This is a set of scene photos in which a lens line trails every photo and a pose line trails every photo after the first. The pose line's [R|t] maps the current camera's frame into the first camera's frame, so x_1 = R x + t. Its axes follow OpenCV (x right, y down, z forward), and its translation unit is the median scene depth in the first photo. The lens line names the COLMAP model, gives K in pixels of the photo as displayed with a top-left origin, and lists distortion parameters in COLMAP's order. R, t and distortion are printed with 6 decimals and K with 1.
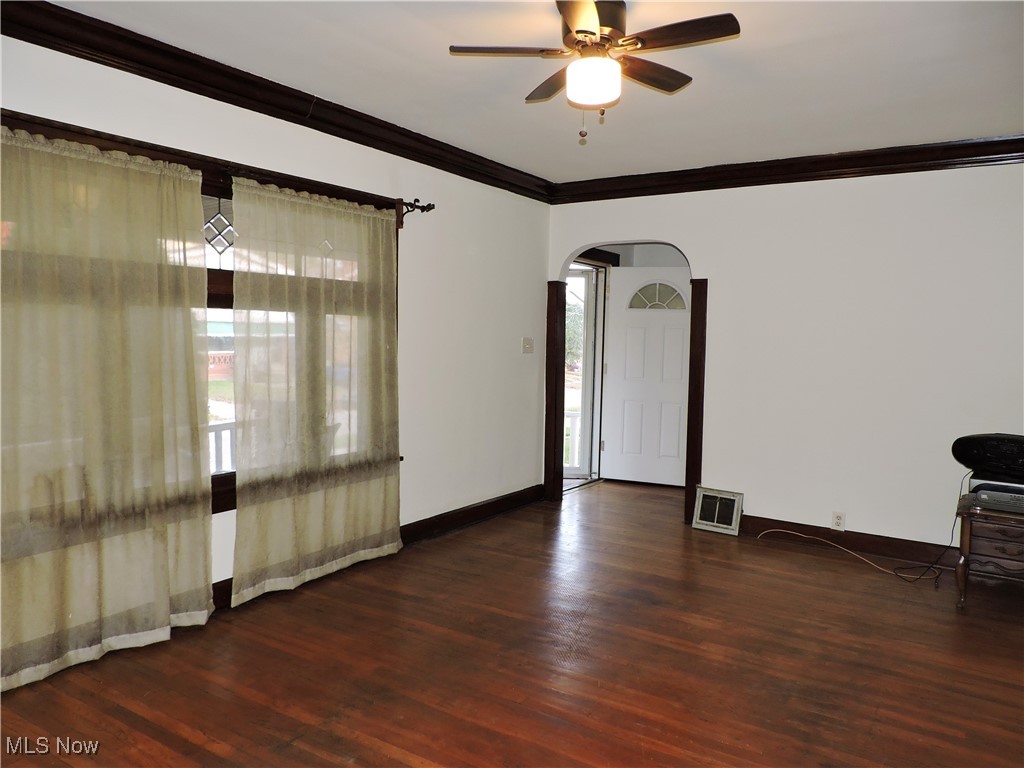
lens RADIAL K [[748.5, 0, 512.0], [0, 748.5, 384.0], [0, 0, 1]] dist [0.025372, -0.001219]
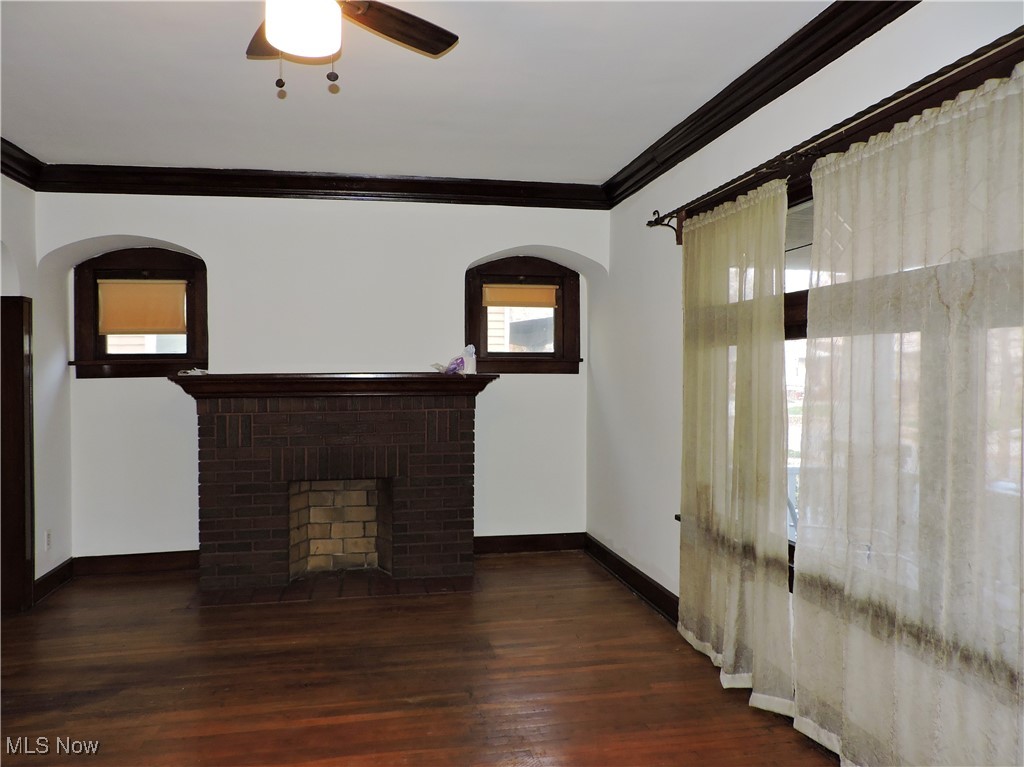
lens RADIAL K [[748.5, 0, 512.0], [0, 748.5, 383.5], [0, 0, 1]] dist [0.025372, -0.001219]
pose [[-0.724877, 0.015195, -0.688711, 0.377205], [-0.028546, 0.998235, 0.052069, -0.088252], [0.688287, 0.057404, -0.723164, 1.377548]]
